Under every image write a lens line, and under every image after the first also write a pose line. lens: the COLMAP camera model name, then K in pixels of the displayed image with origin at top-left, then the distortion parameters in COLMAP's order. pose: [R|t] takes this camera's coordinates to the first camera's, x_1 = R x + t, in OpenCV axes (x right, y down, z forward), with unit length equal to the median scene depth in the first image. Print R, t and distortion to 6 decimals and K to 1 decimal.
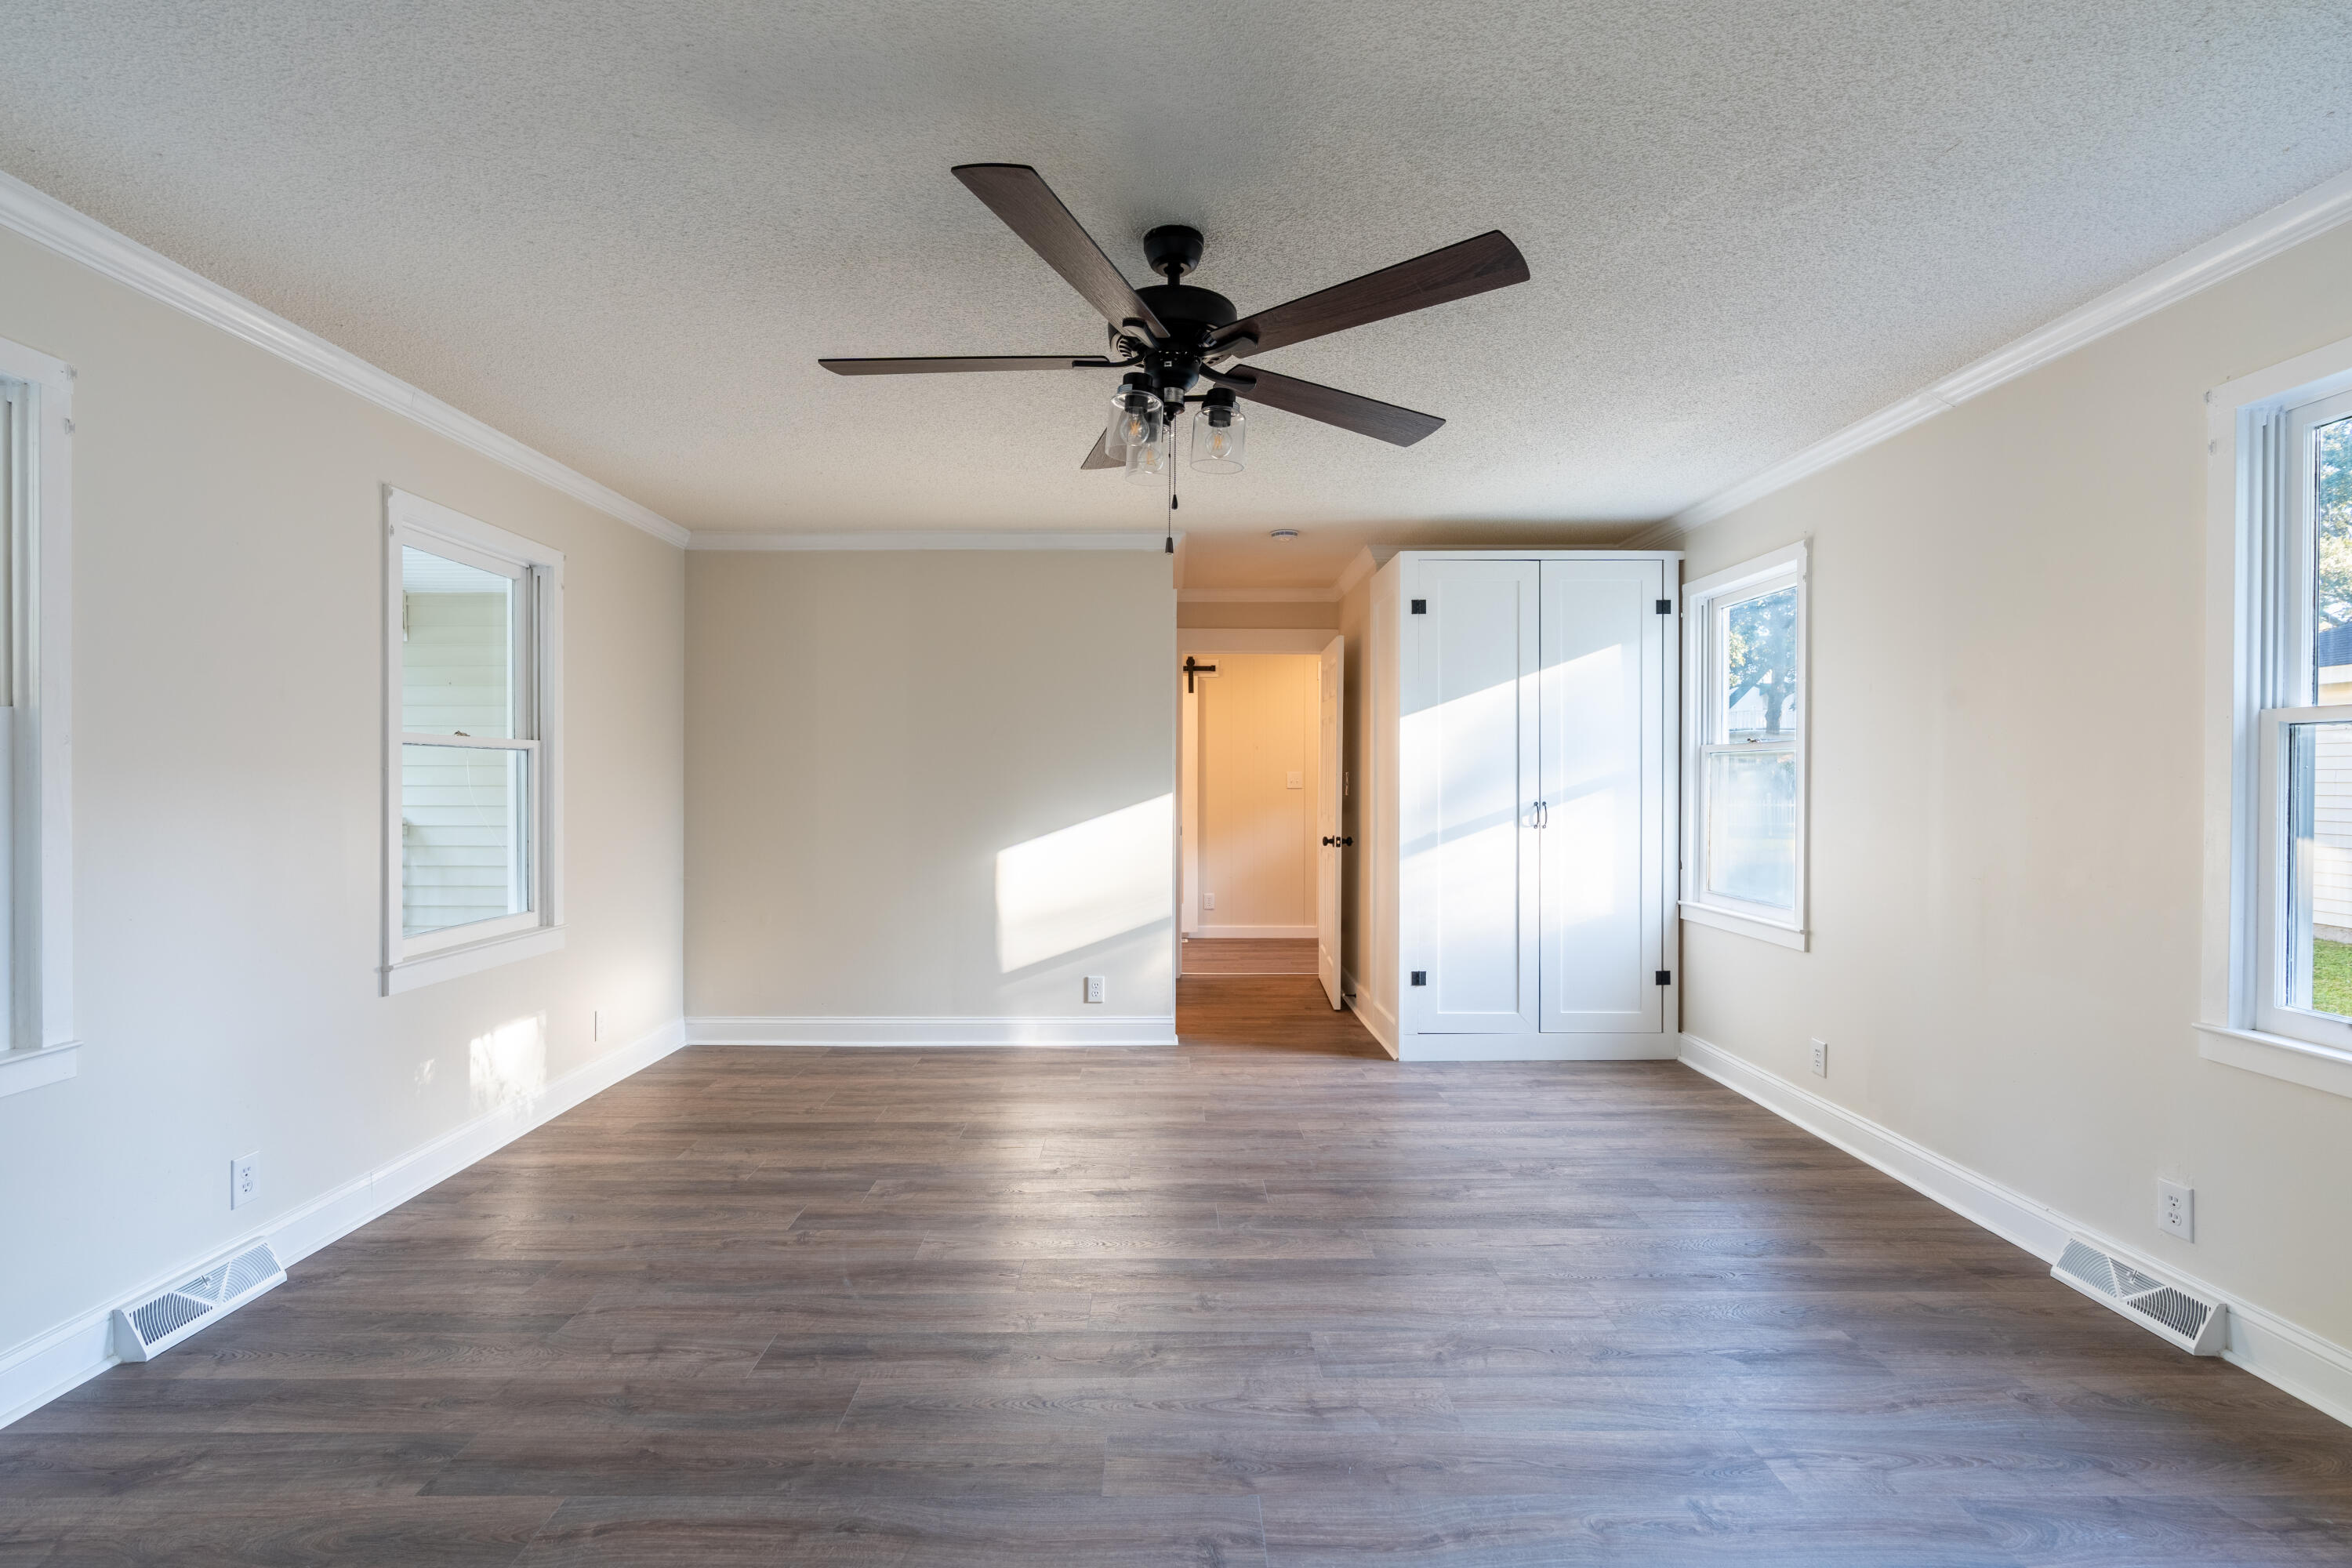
lens RADIAL K [[1067.1, 0, 1171.1], [0, 1067.1, 778.1], [0, 0, 1]] dist [-0.004879, -0.000798]
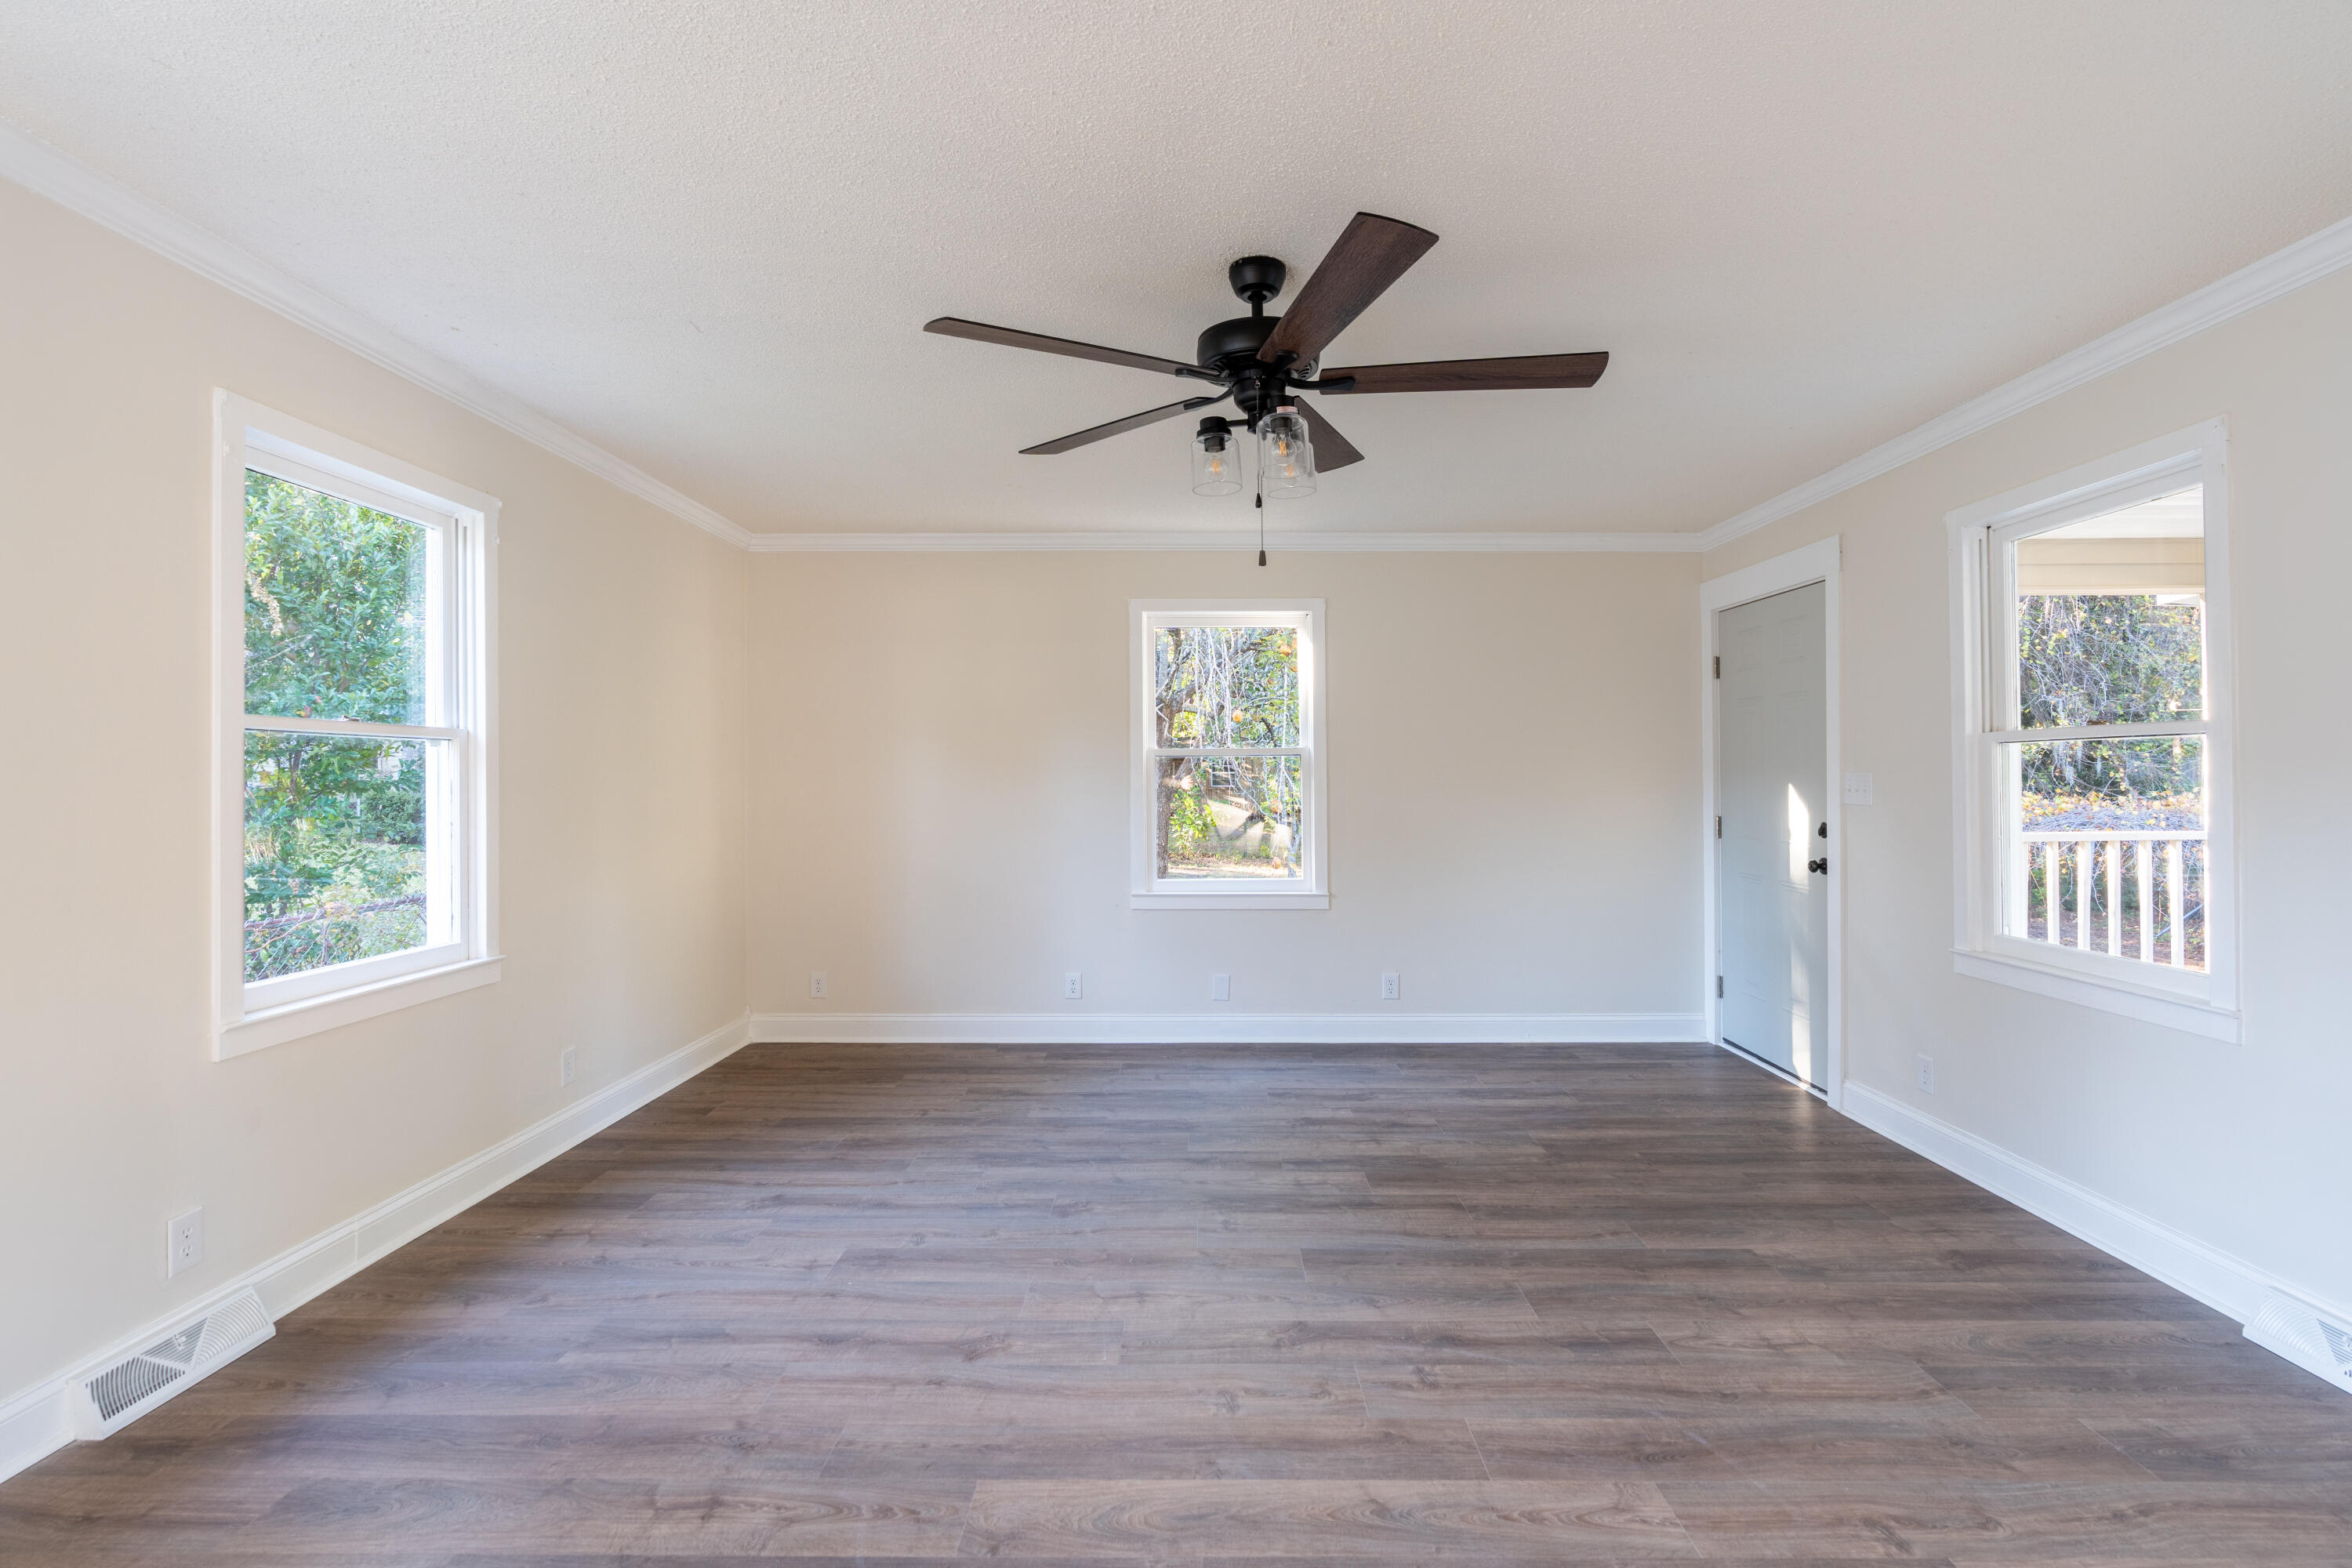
lens RADIAL K [[1091.9, 0, 1182.4], [0, 1091.9, 772.5], [0, 0, 1]] dist [-0.003180, -0.000017]
pose [[-0.999788, 0.000663, 0.020599, 0.054077], [0.000574, 0.999991, -0.004311, -0.000683], [-0.020601, -0.004298, -0.999779, 1.989680]]
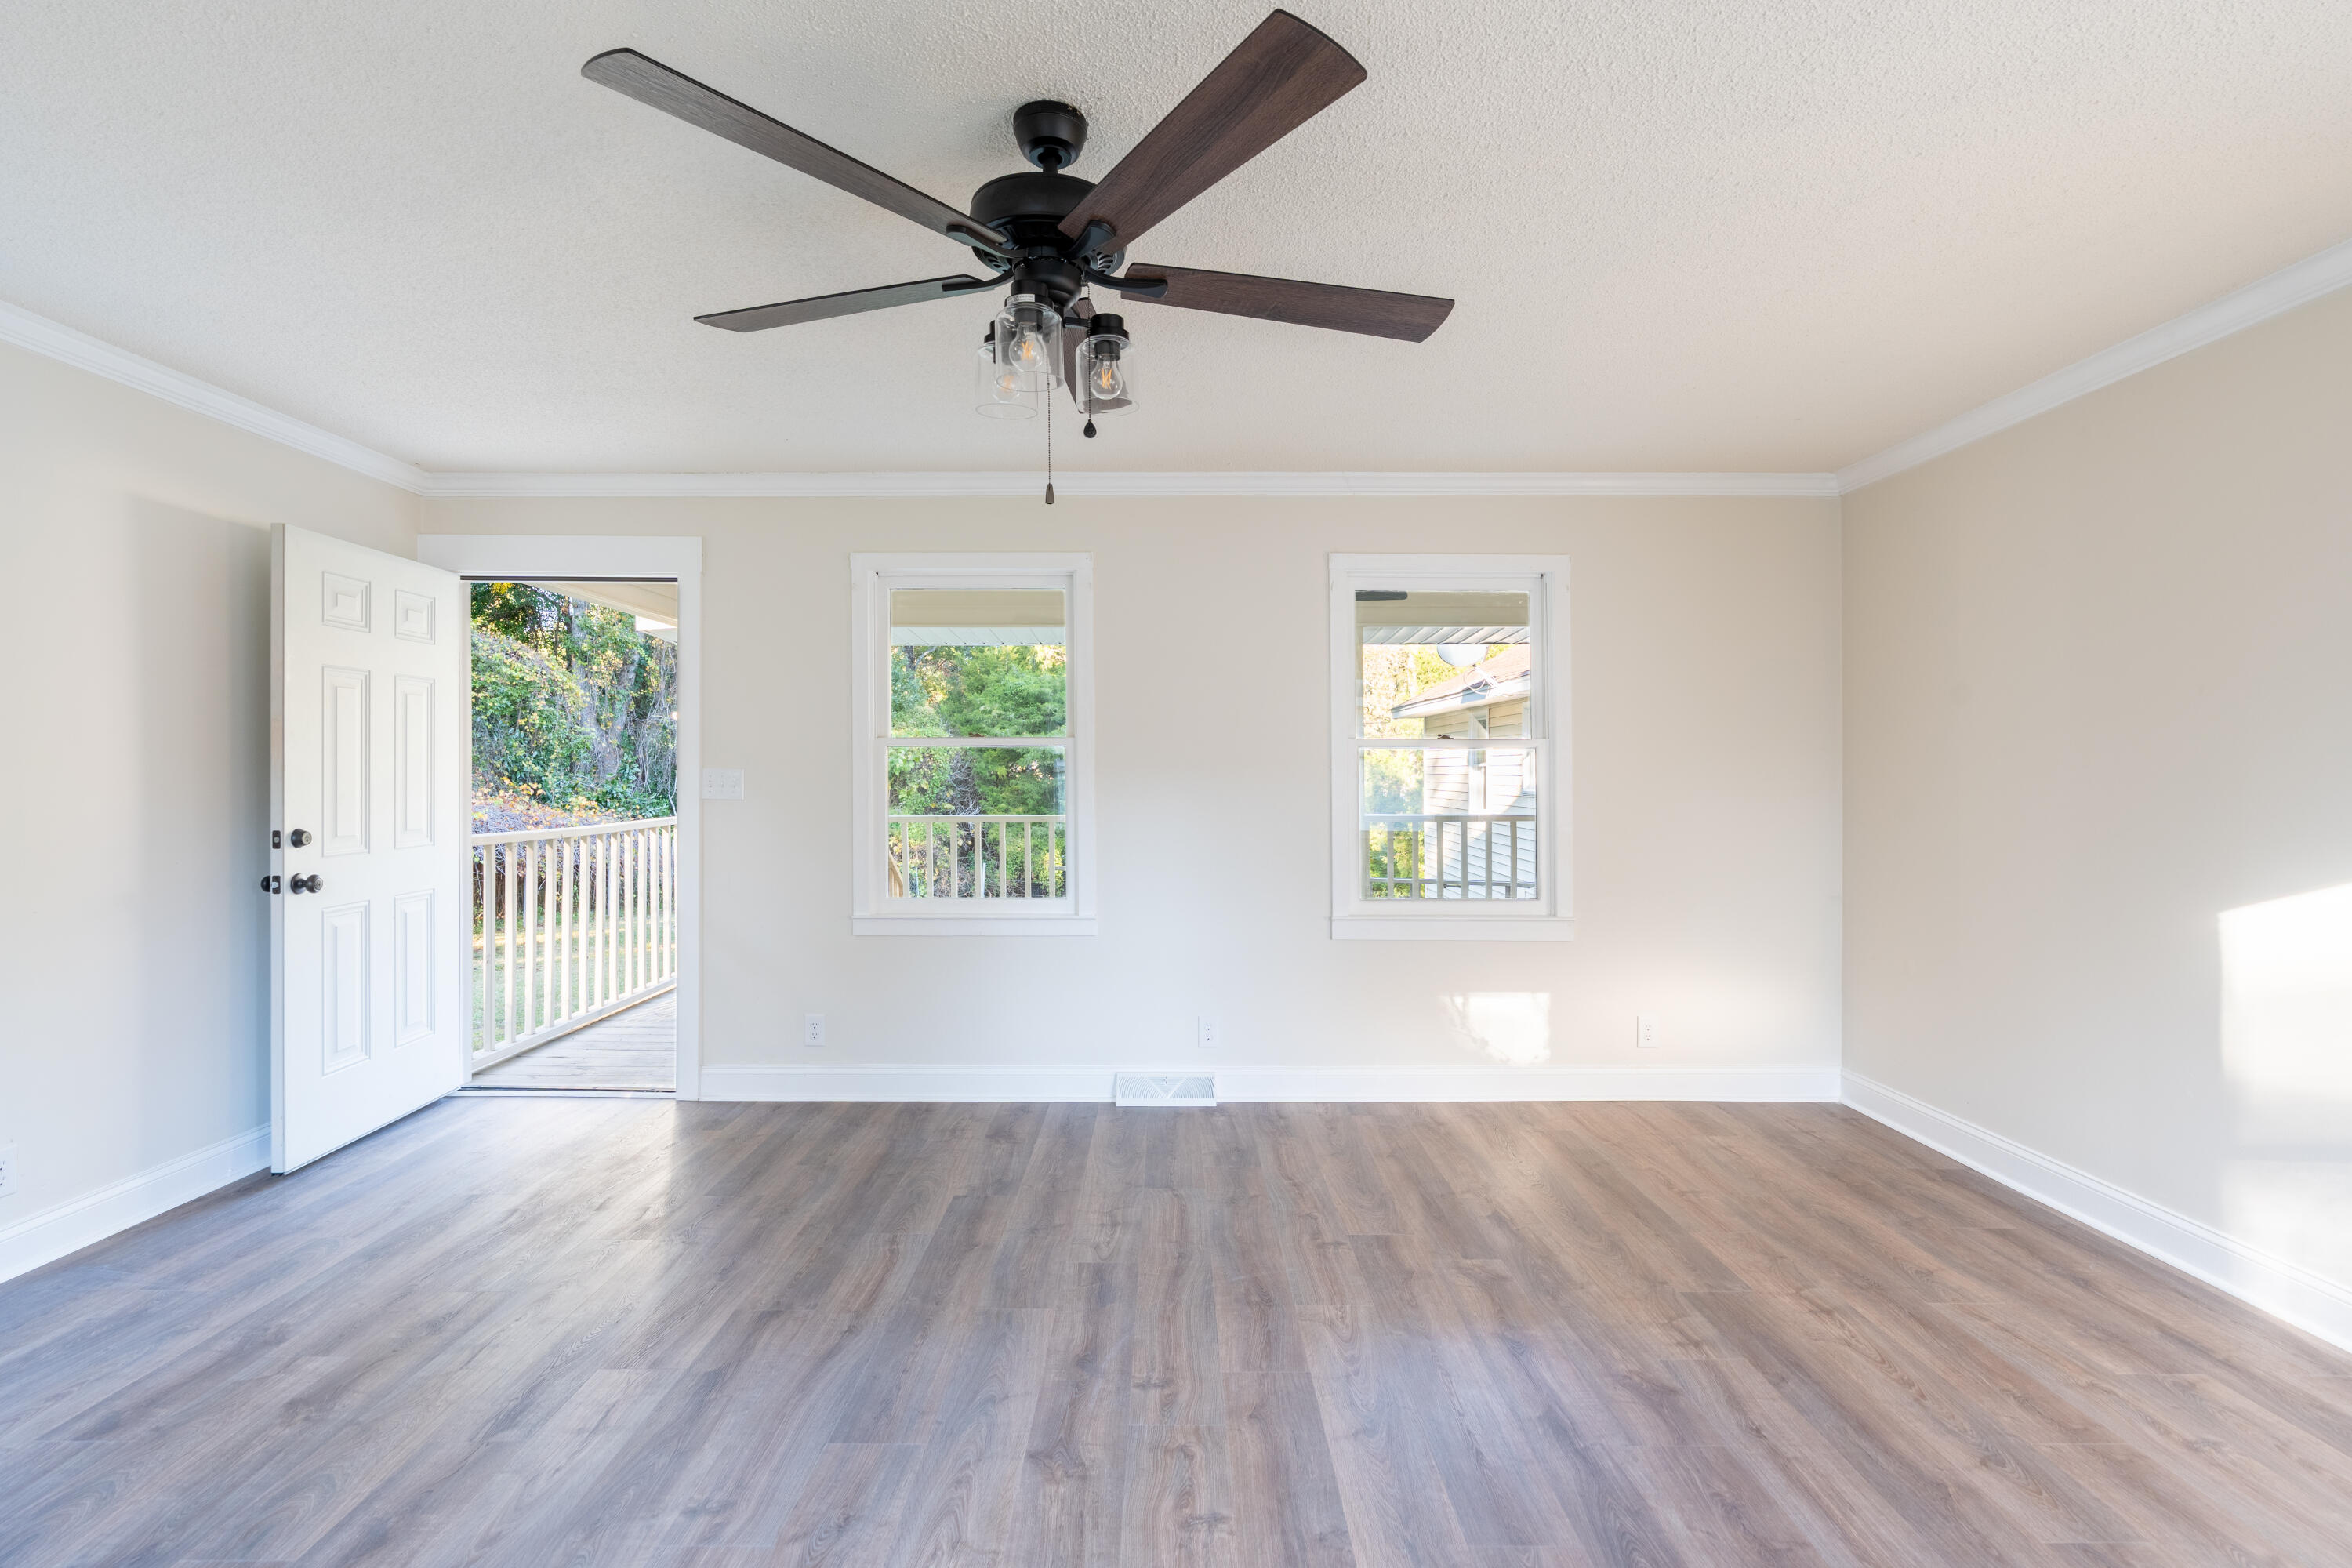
lens RADIAL K [[1091.9, 0, 1182.4], [0, 1091.9, 772.5], [0, 0, 1]] dist [-0.003180, -0.000017]
pose [[0.001711, -0.000965, -0.999998, 0.803782], [-0.000345, 0.999999, -0.000965, -0.002164], [0.999998, 0.000347, 0.001711, 1.050916]]
